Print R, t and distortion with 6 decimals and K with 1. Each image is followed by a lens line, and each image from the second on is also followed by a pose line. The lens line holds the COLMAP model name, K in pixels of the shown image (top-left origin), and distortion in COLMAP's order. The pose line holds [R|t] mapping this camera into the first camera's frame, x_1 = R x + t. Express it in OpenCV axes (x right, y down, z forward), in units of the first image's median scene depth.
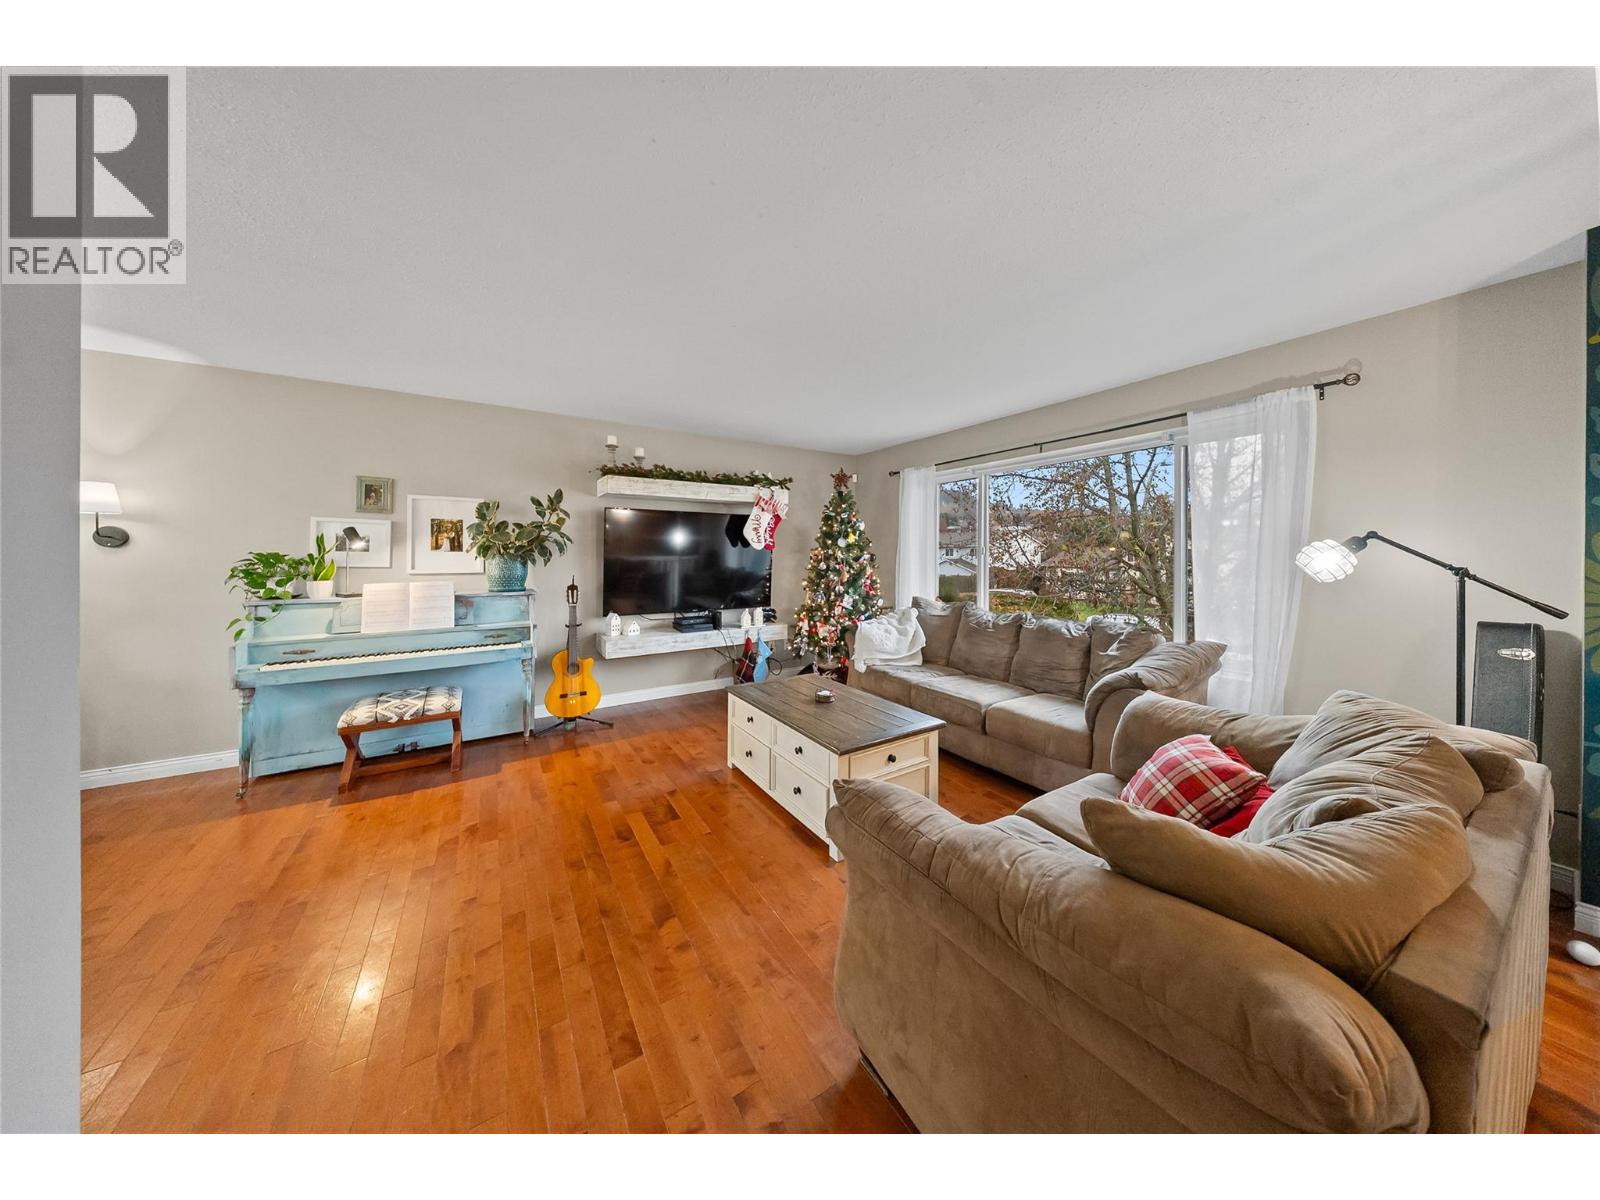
lens RADIAL K [[484.0, 0, 795.6], [0, 484.0, 560.8], [0, 0, 1]] dist [-0.005667, -0.000430]
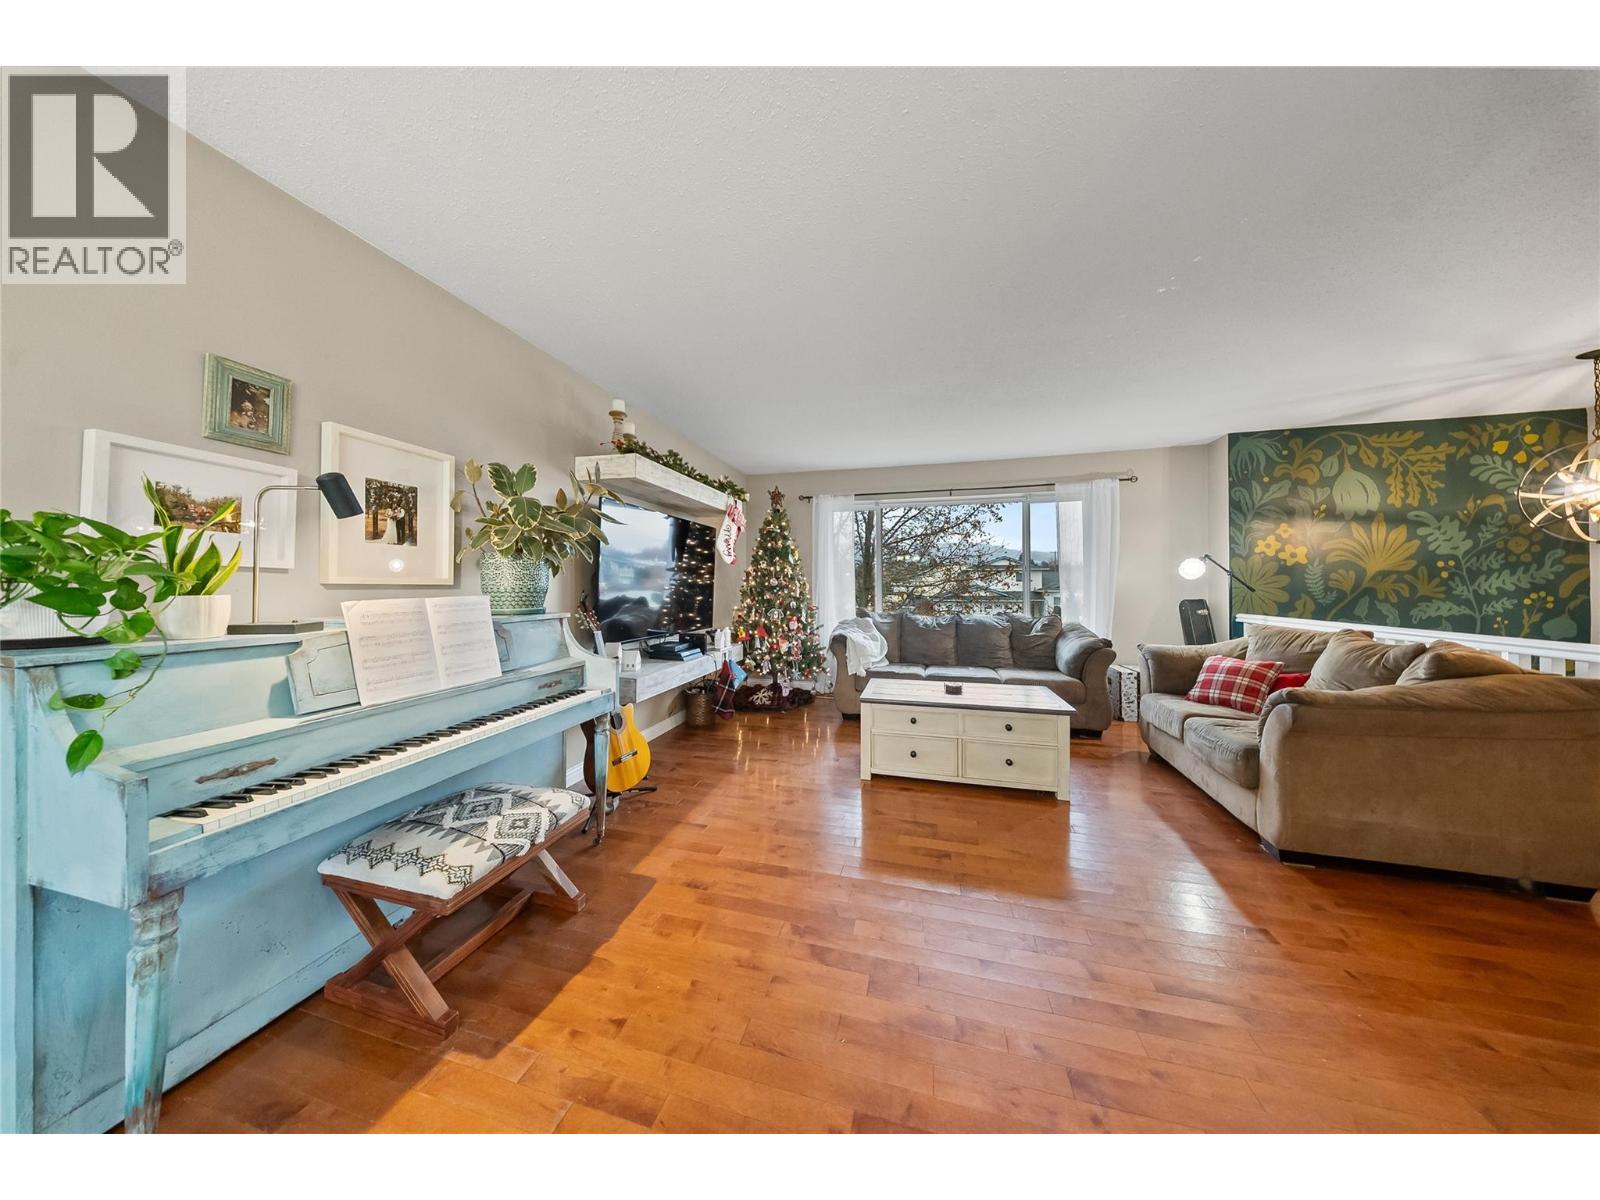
lens RADIAL K [[484.0, 0, 797.5], [0, 484.0, 589.1], [0, 0, 1]] dist [-0.005667, -0.000430]
pose [[0.738134, -0.006708, 0.674621, -0.742565], [0.012623, 0.999913, -0.003869, 0.037377], [-0.674536, 0.011372, 0.738154, 0.306667]]
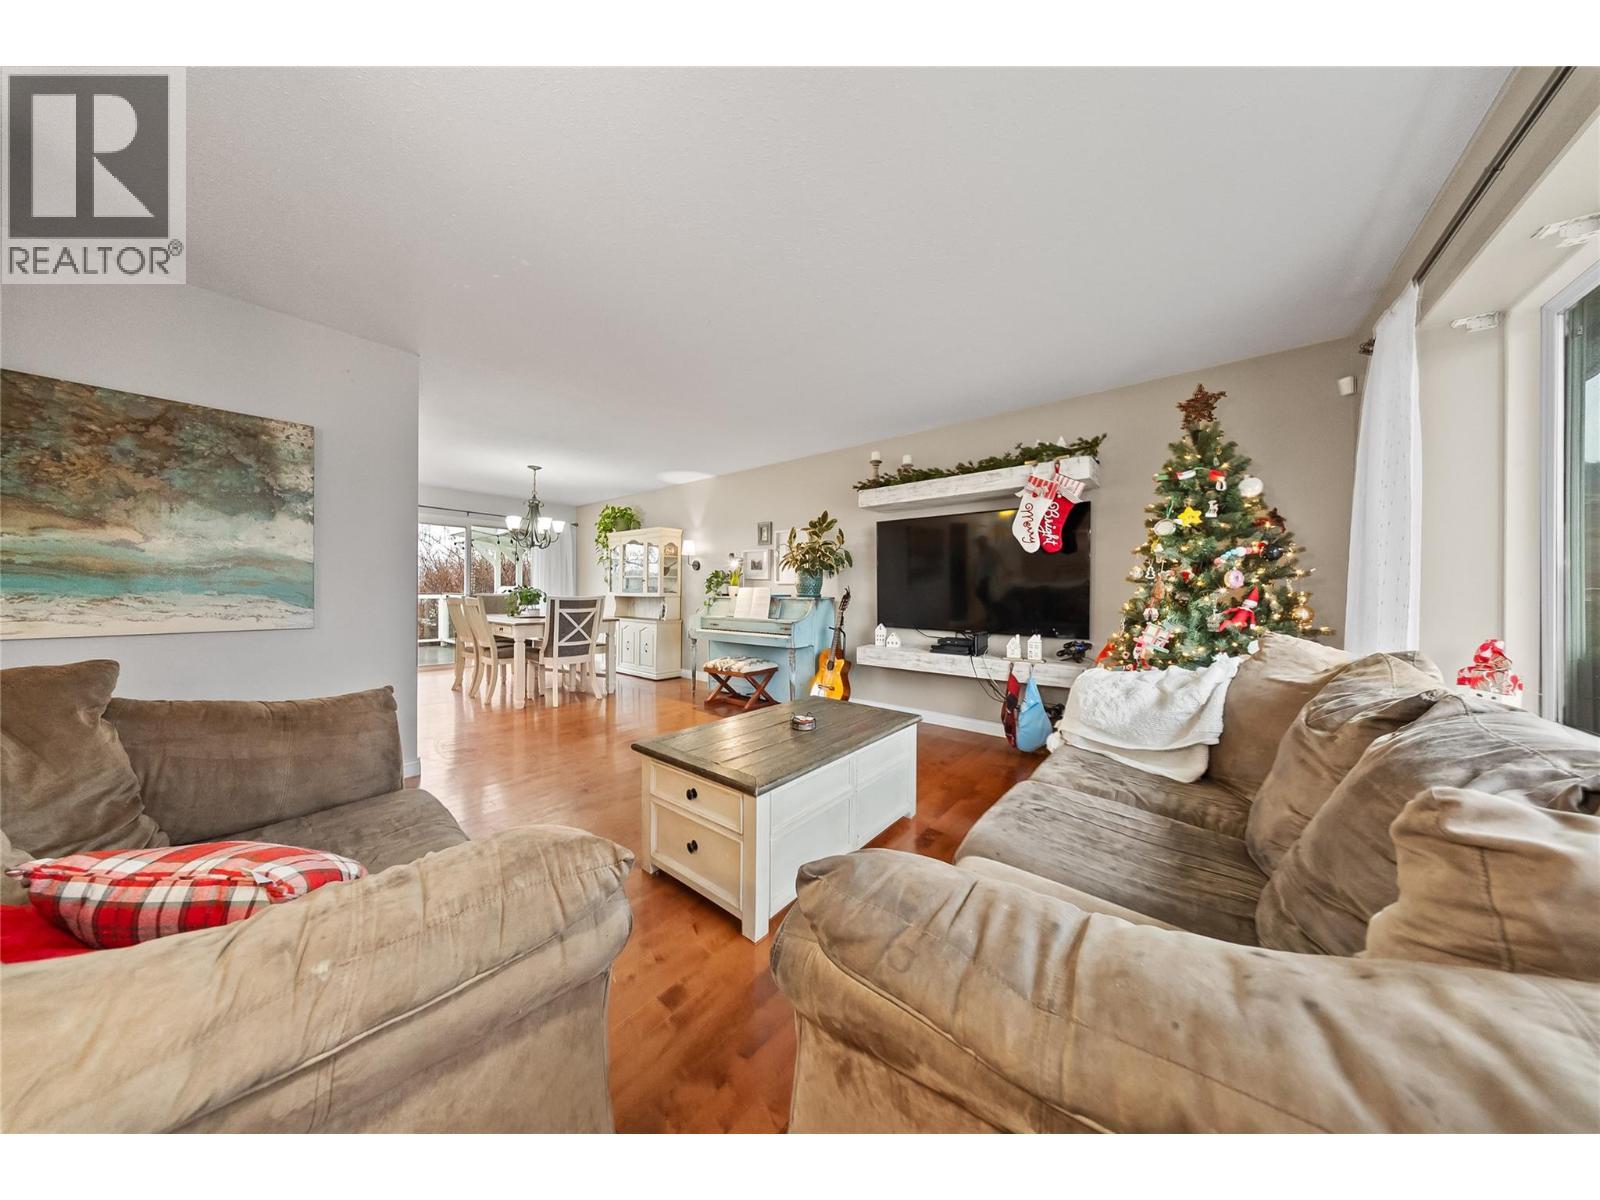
lens RADIAL K [[484.0, 0, 790.8], [0, 484.0, 591.8], [0, 0, 1]] dist [-0.005667, -0.000430]
pose [[0.299684, 0.002374, -0.954035, 0.613228], [-0.017893, 0.999835, -0.003132, 0.053862], [0.953871, 0.018009, 0.299677, 0.571220]]
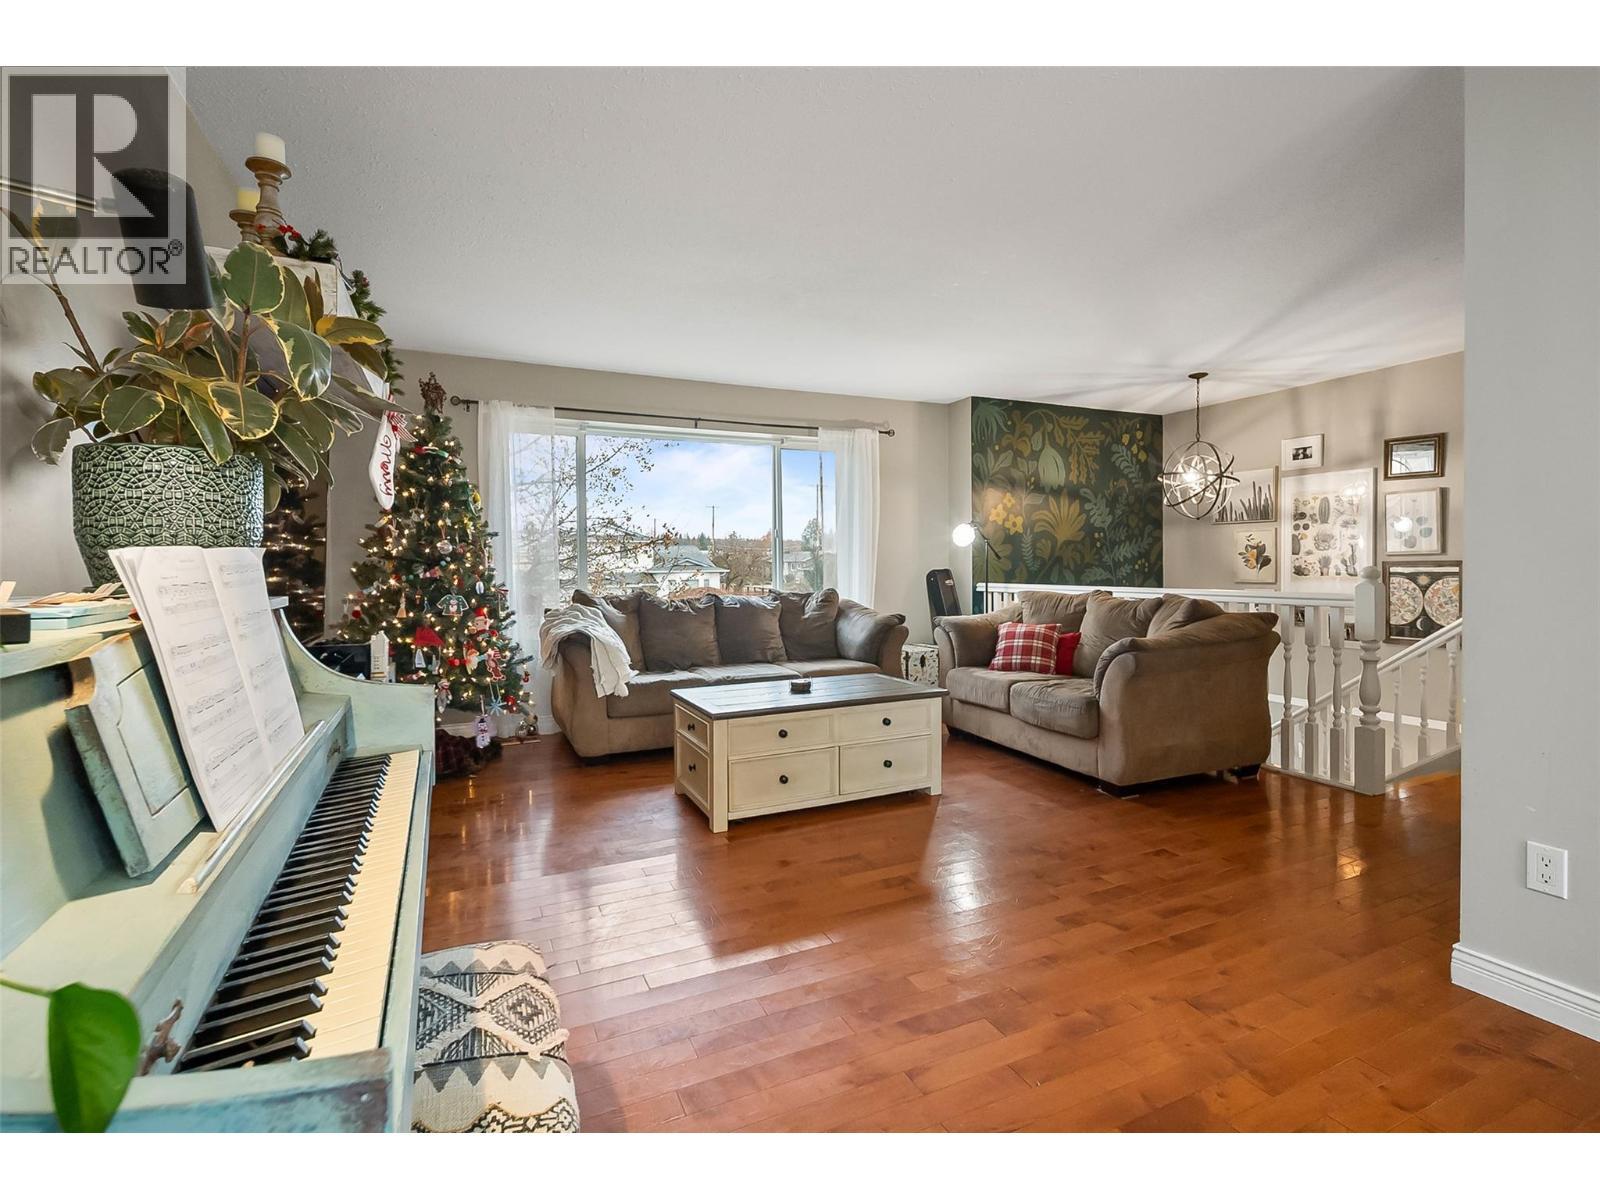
lens RADIAL K [[732.4, 0, 799.3], [0, 732.4, 589.7], [0, 0, 1]] dist [0.001418, -0.000006]
pose [[0.121885, -0.036902, 0.991858, -0.932149], [0.024925, 0.999107, 0.034108, 0.051284], [-0.992231, 0.020565, 0.122696, 0.640765]]
